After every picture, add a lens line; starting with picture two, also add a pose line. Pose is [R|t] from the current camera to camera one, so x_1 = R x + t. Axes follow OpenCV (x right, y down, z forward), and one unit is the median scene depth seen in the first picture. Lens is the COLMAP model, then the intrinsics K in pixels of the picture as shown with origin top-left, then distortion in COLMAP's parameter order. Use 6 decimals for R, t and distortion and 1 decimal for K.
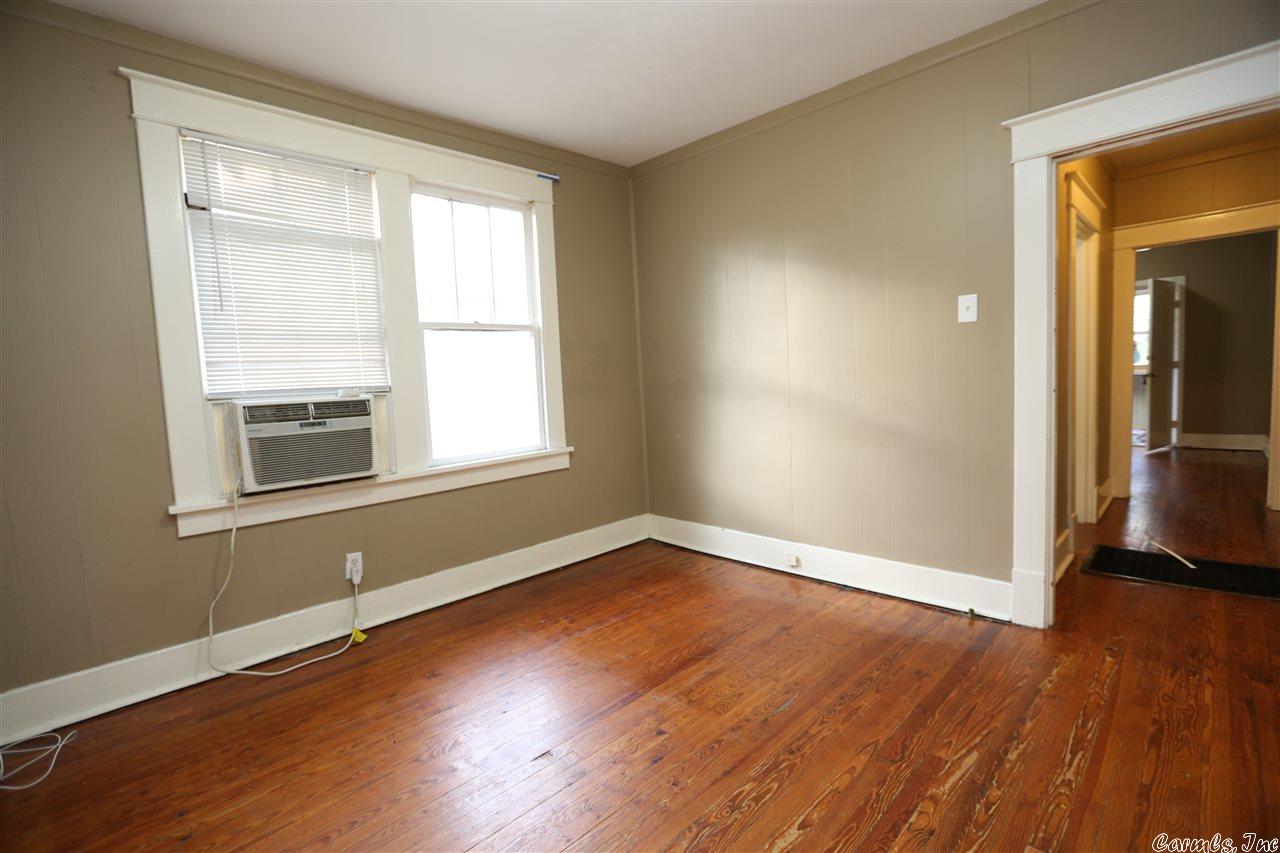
lens RADIAL K [[584.6, 0, 641.3], [0, 584.6, 423.5], [0, 0, 1]] dist [-0.041576, 0.009932]
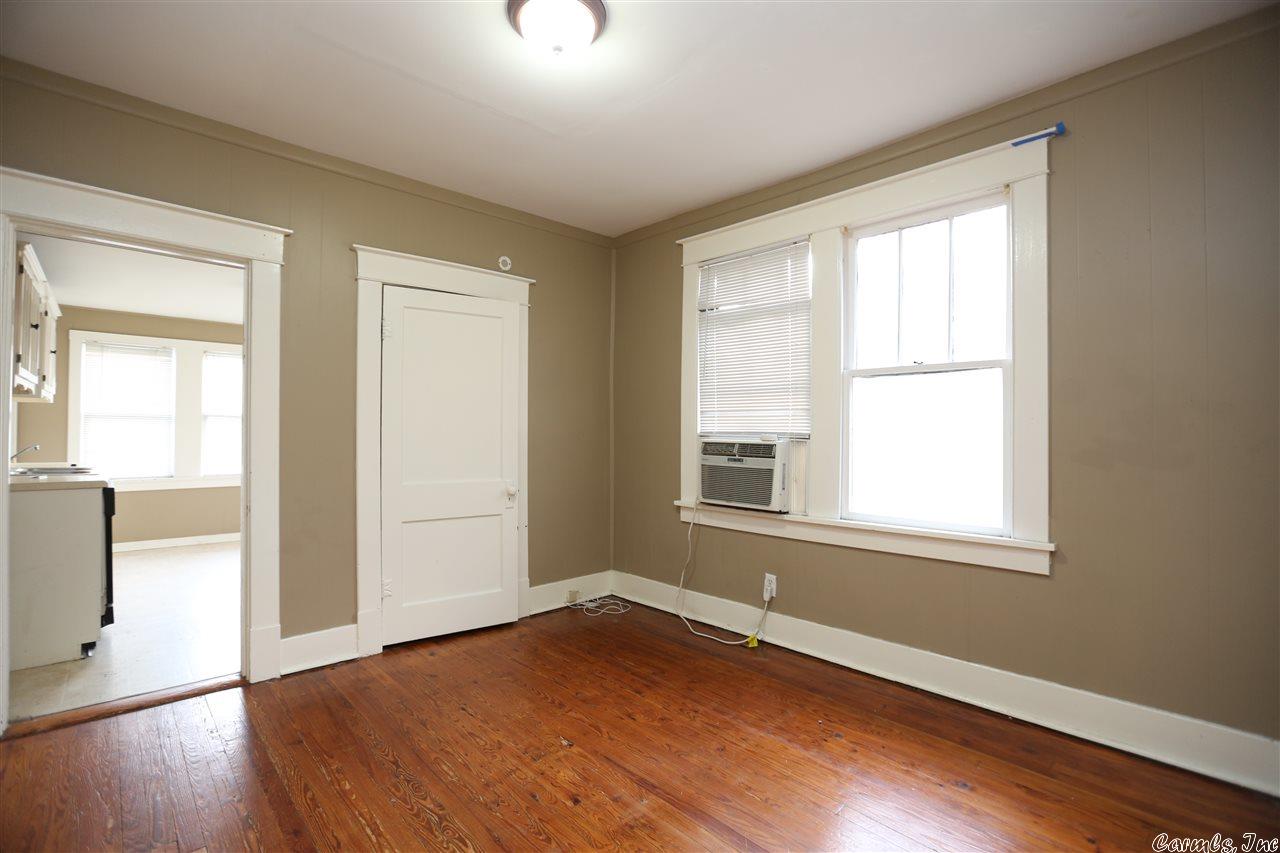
lens RADIAL K [[584.6, 0, 635.1], [0, 584.6, 426.6], [0, 0, 1]] dist [-0.041576, 0.009932]
pose [[-0.027464, 0.041291, -0.998770, 0.694097], [-0.080214, 0.995833, 0.043375, -0.105237], [0.996399, 0.081307, -0.024037, 0.757502]]
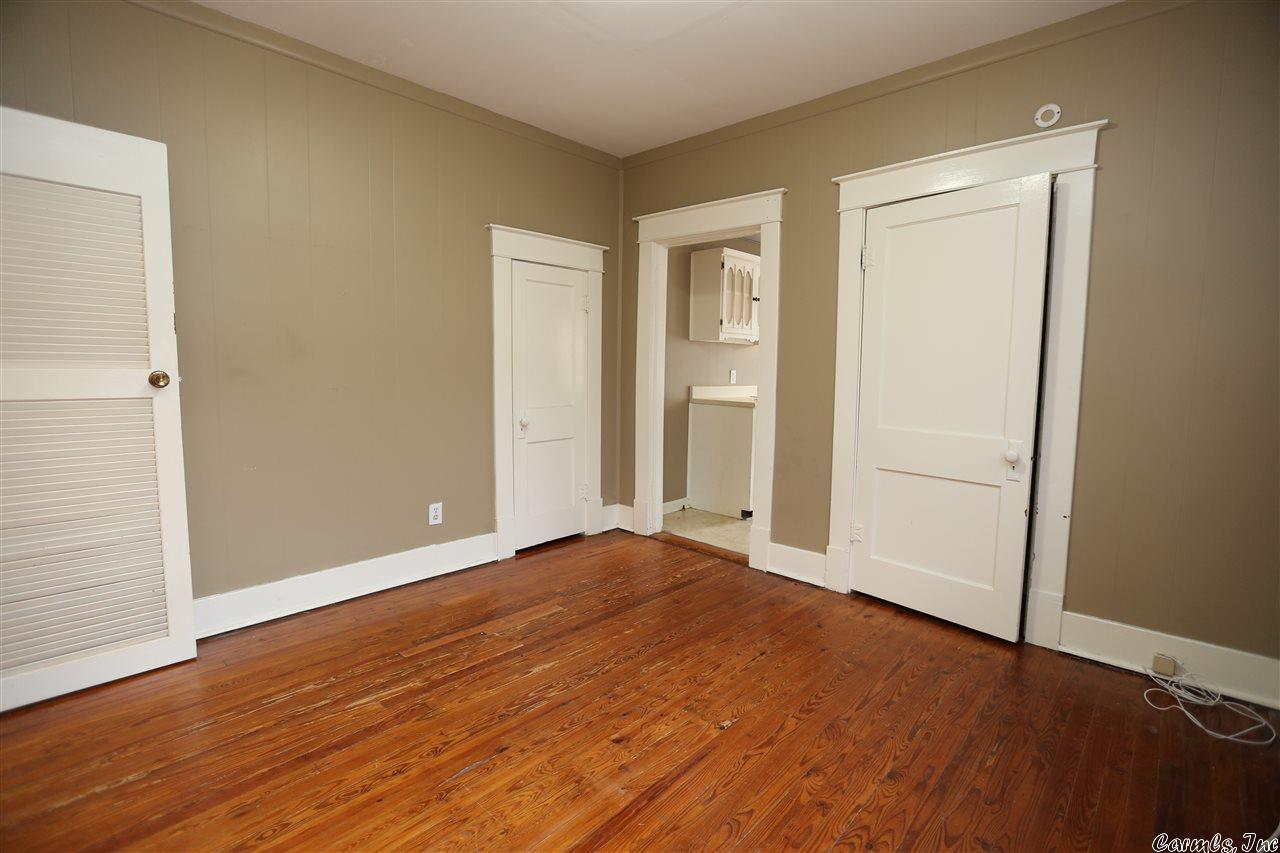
lens RADIAL K [[584.6, 0, 637.1], [0, 584.6, 424.1], [0, 0, 1]] dist [-0.041576, 0.009932]
pose [[-0.998883, 0.040068, -0.025027, 0.003301], [0.035138, 0.984237, 0.173331, -0.107561], [0.031577, 0.172258, -0.984546, 1.316705]]
